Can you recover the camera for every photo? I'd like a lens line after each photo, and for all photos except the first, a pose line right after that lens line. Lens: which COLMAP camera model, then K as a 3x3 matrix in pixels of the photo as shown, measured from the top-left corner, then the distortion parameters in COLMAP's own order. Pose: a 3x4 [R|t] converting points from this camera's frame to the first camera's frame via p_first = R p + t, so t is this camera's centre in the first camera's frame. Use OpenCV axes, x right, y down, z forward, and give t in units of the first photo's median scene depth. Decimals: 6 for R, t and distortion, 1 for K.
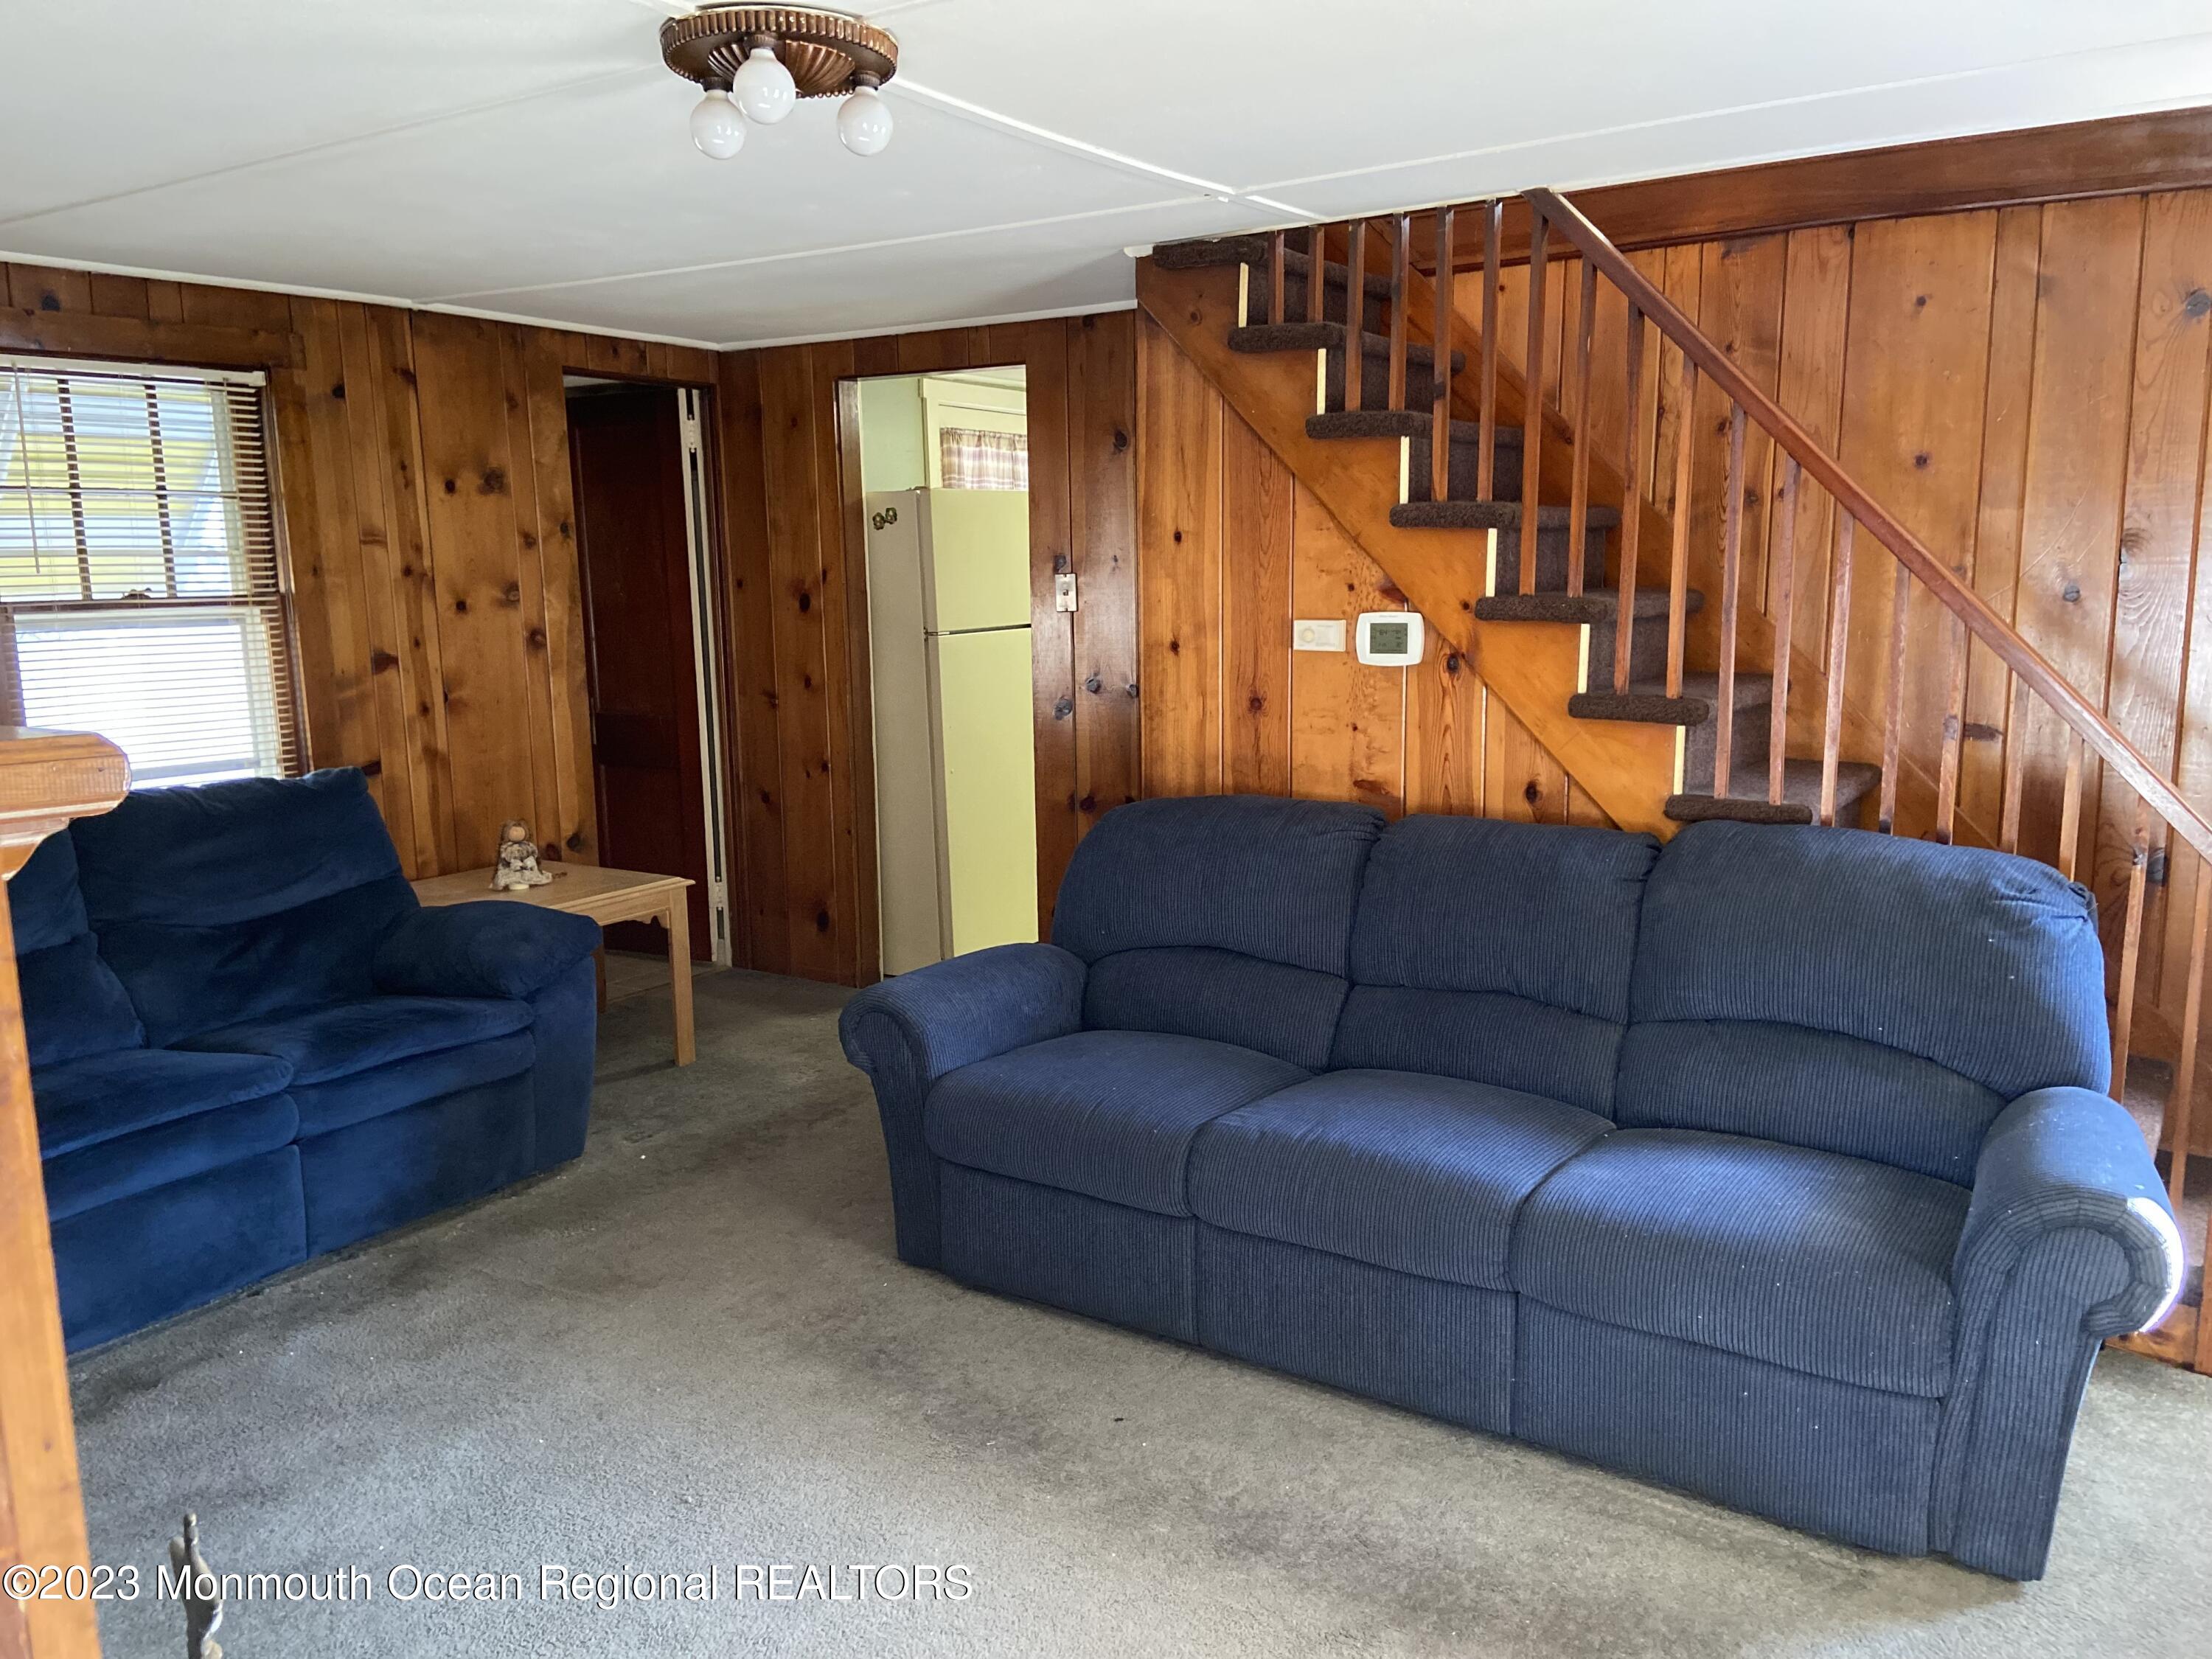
lens RADIAL K [[1662.3, 0, 1117.3], [0, 1662.3, 833.9], [0, 0, 1]] dist [0.117940, -0.141795]
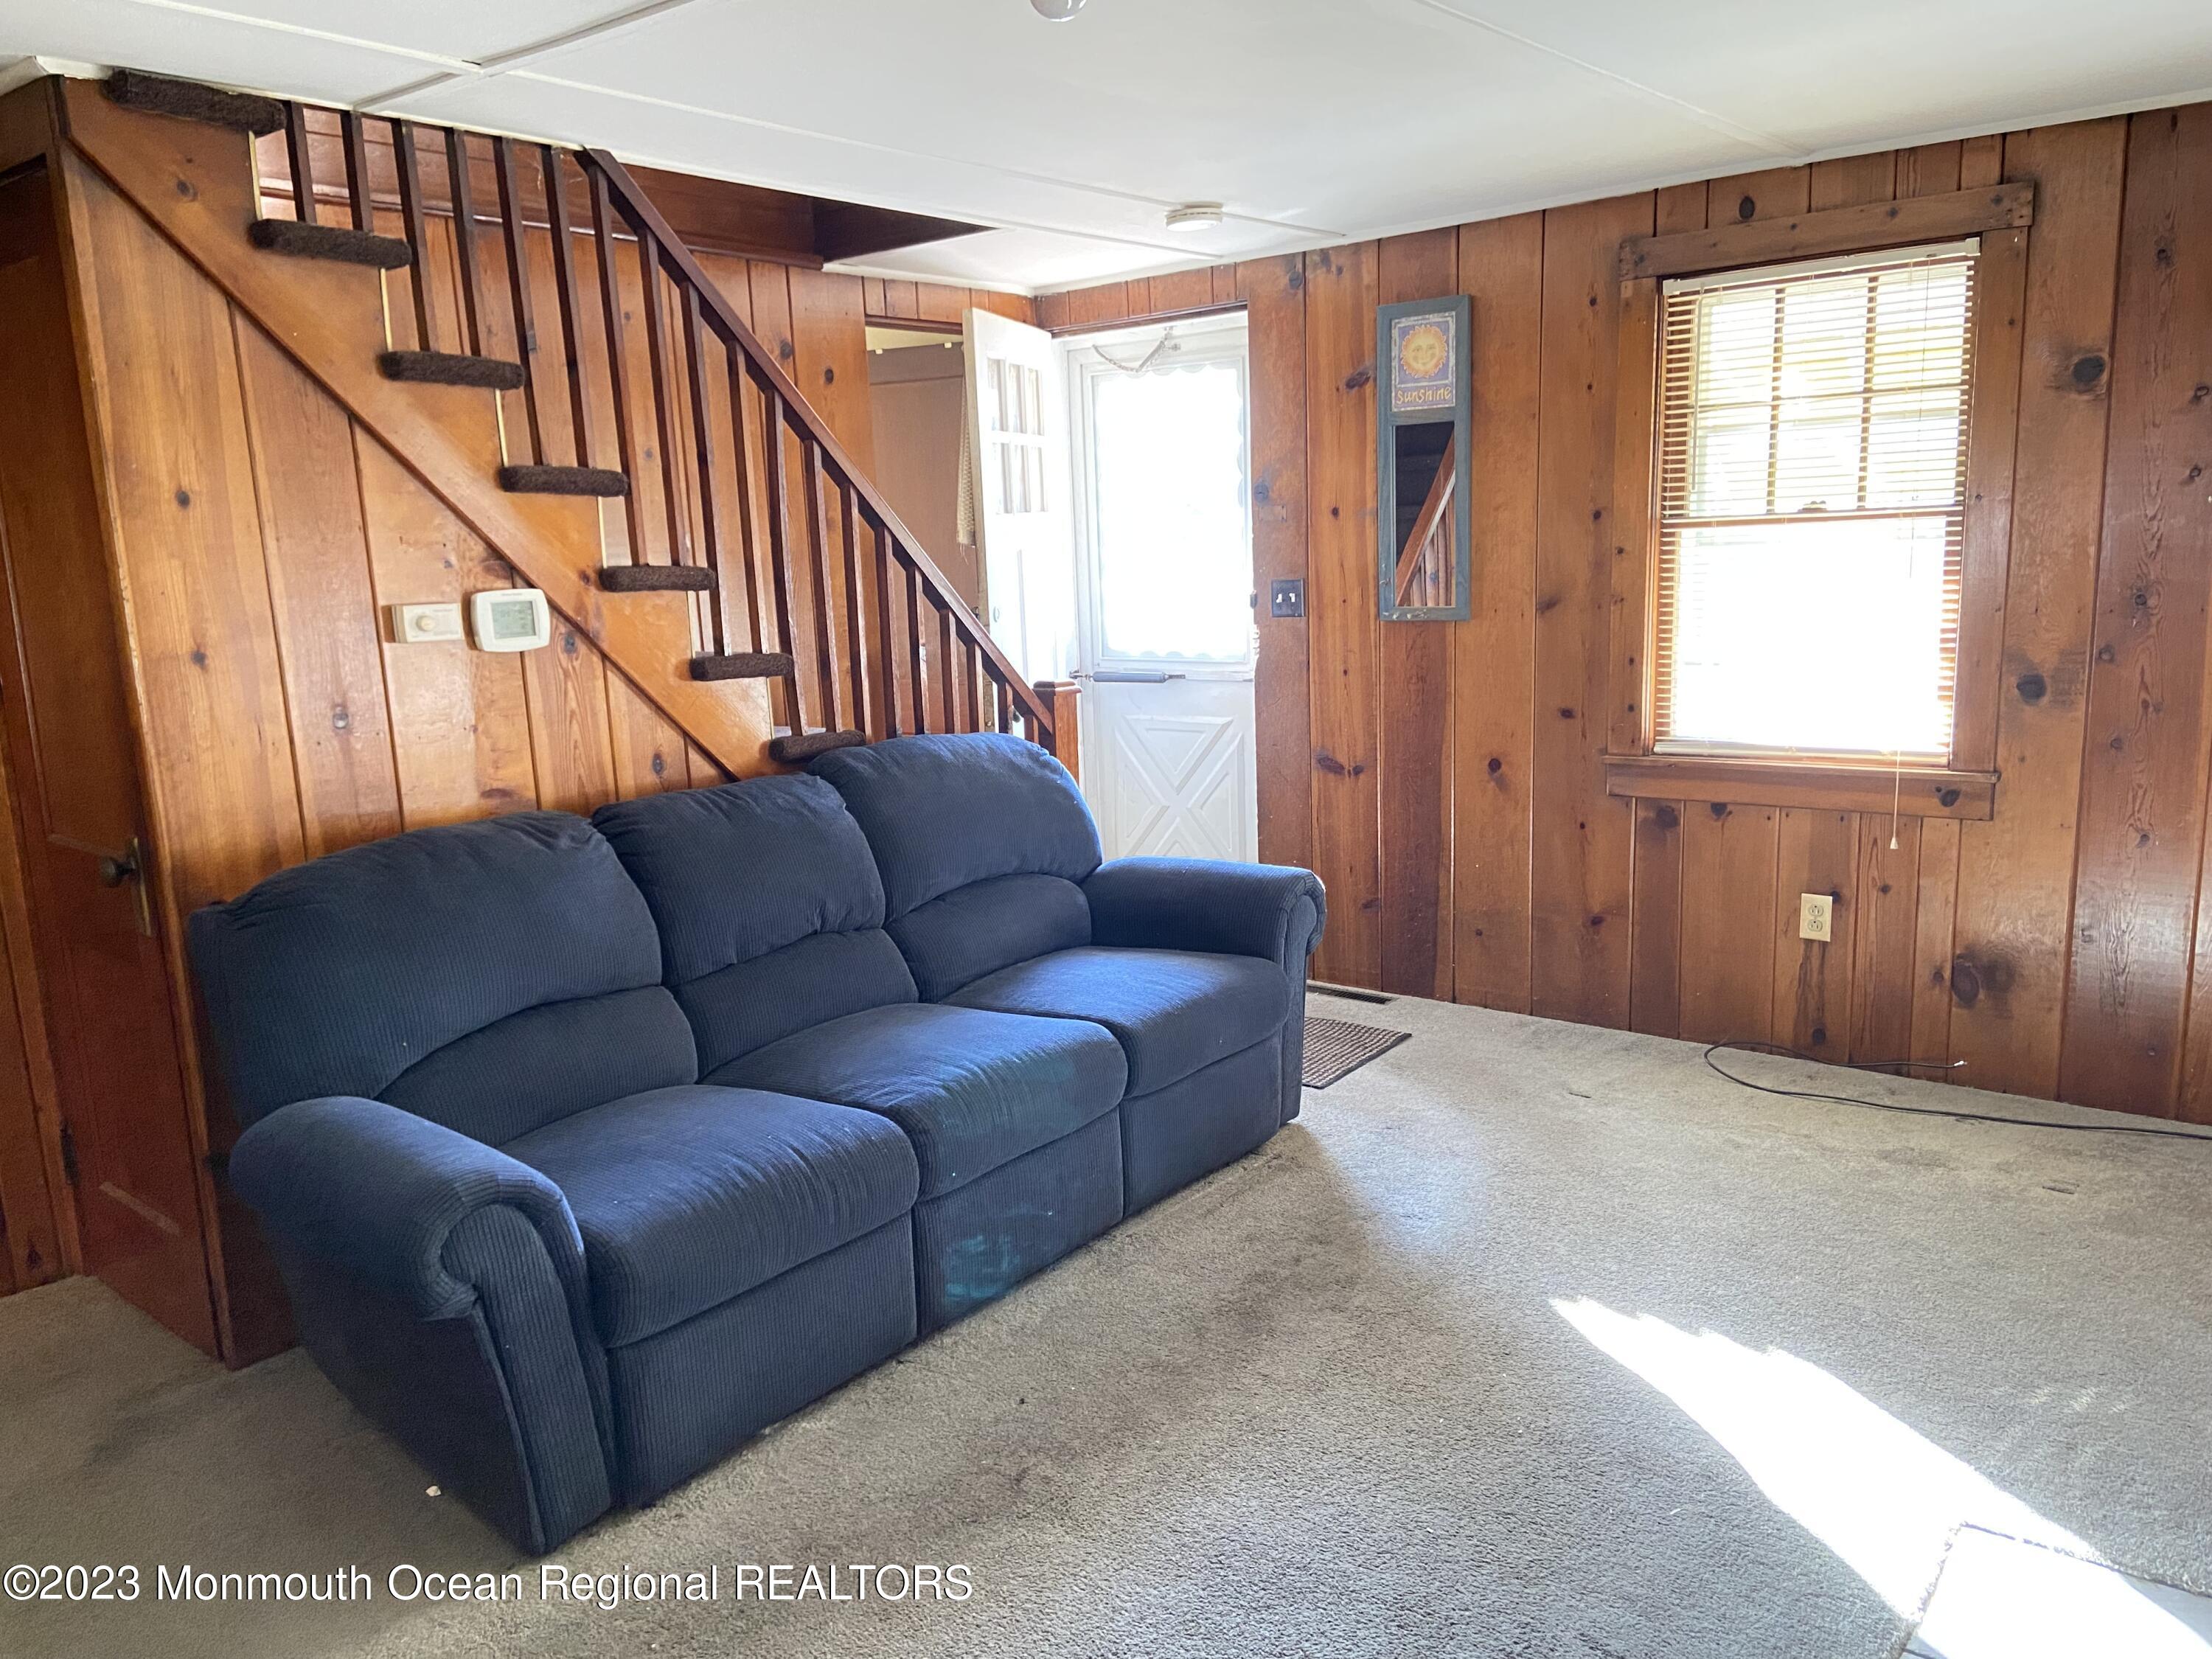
lens RADIAL K [[1662.3, 0, 1099.3], [0, 1662.3, 837.7], [0, 0, 1]] dist [0.117940, -0.141795]
pose [[0.090923, -0.174280, 0.980489, -0.686019], [0.199340, 0.967826, 0.153544, -0.079629], [-0.975703, 0.181490, 0.122739, 0.604773]]
